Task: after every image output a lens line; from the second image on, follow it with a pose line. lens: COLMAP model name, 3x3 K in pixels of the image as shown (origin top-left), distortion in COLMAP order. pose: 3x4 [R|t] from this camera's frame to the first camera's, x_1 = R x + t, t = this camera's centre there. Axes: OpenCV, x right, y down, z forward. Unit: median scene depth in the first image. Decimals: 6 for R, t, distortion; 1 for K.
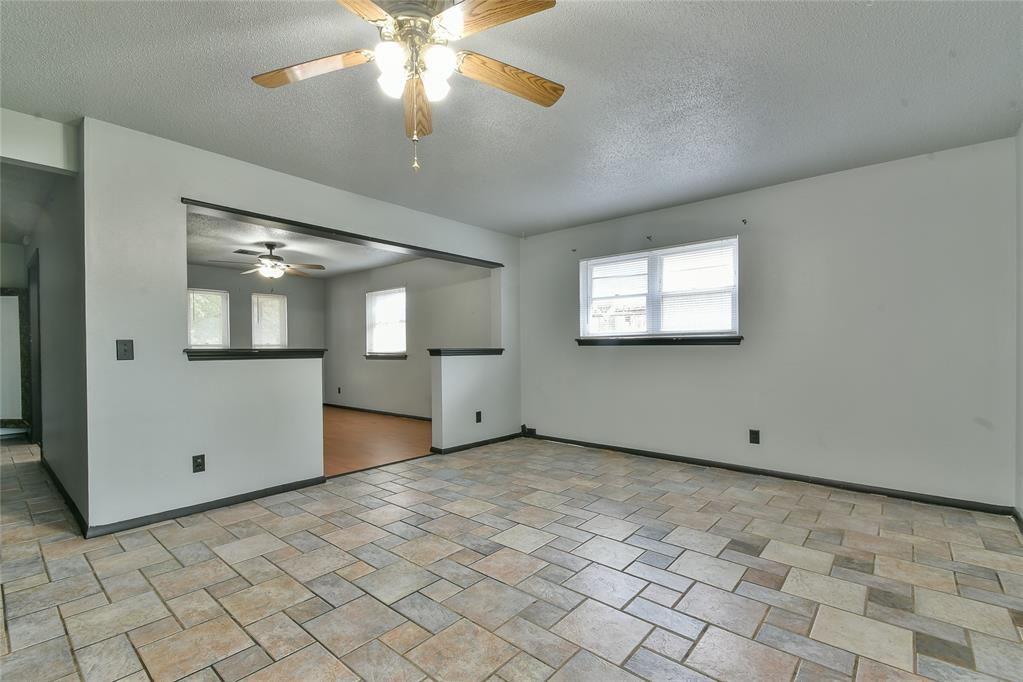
lens RADIAL K [[464.4, 0, 515.8], [0, 464.4, 344.2], [0, 0, 1]] dist [0.009925, -0.003793]
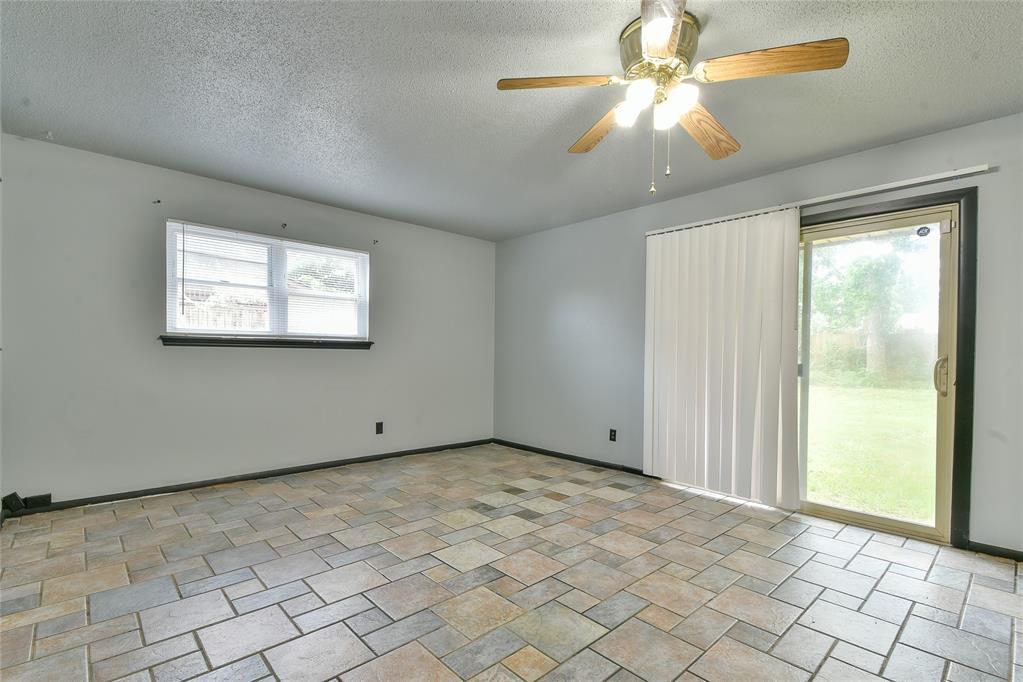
lens RADIAL K [[464.4, 0, 504.5], [0, 464.4, 348.1], [0, 0, 1]] dist [0.009925, -0.003793]
pose [[0.122471, 0.015824, 0.992346, -0.657001], [-0.022541, 0.999659, -0.013158, 0.006602], [-0.992216, -0.020757, 0.122786, 0.588786]]
